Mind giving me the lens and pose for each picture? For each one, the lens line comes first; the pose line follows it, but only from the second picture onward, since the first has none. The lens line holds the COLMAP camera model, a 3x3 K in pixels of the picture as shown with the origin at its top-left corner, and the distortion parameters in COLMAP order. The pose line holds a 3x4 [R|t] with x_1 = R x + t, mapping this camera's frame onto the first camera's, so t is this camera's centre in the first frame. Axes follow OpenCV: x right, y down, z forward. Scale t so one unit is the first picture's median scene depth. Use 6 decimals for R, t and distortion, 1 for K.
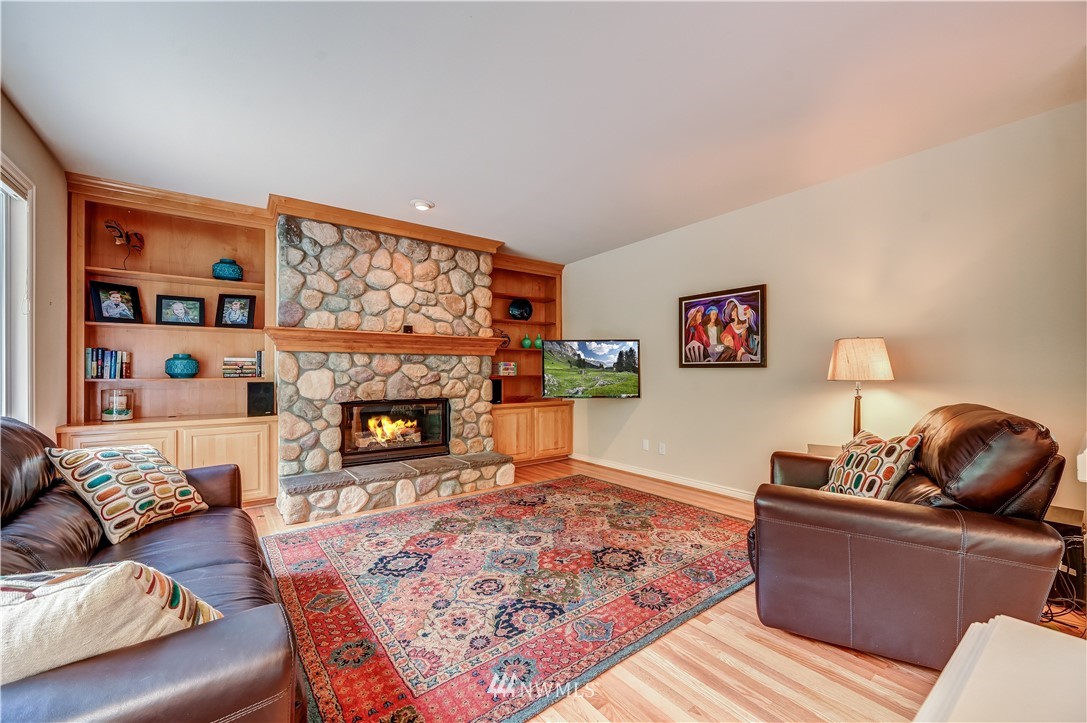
lens RADIAL K [[434.4, 0, 544.5], [0, 434.4, 355.6], [0, 0, 1]] dist [-0.001297, -0.000111]
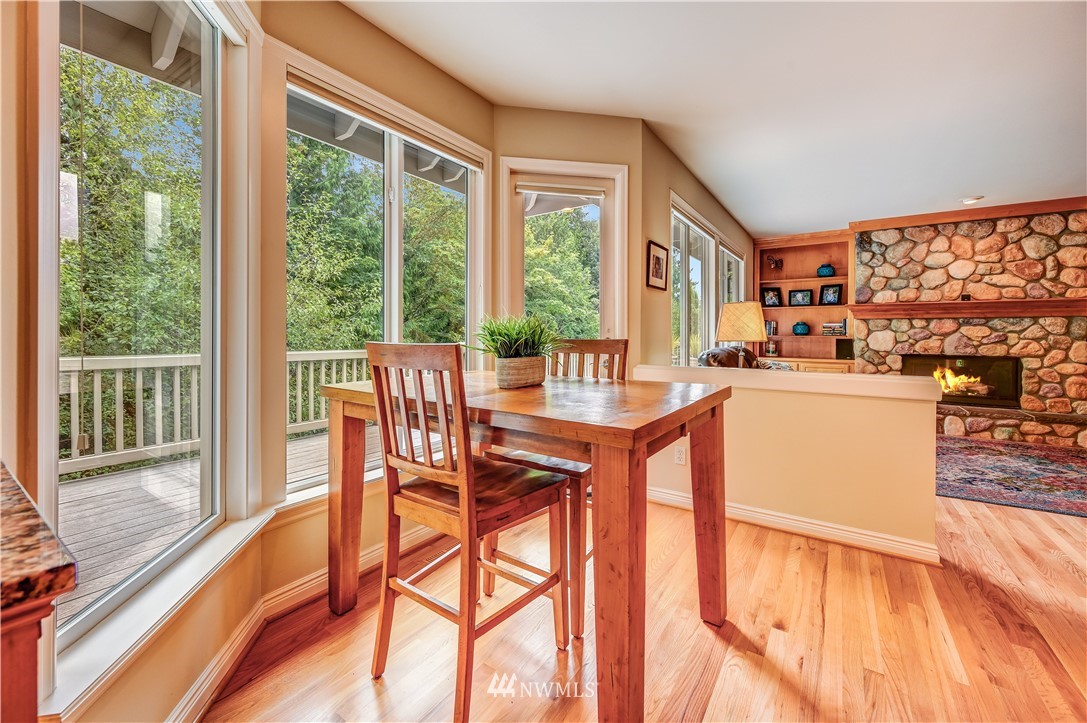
lens RADIAL K [[434.4, 0, 544.5], [0, 434.4, 355.6], [0, 0, 1]] dist [-0.001297, -0.000111]
pose [[0.327076, 0.051503, -0.943593, 0.468572], [0.030588, 0.997414, 0.065043, -0.013739], [0.944503, -0.050137, 0.324655, -0.533116]]
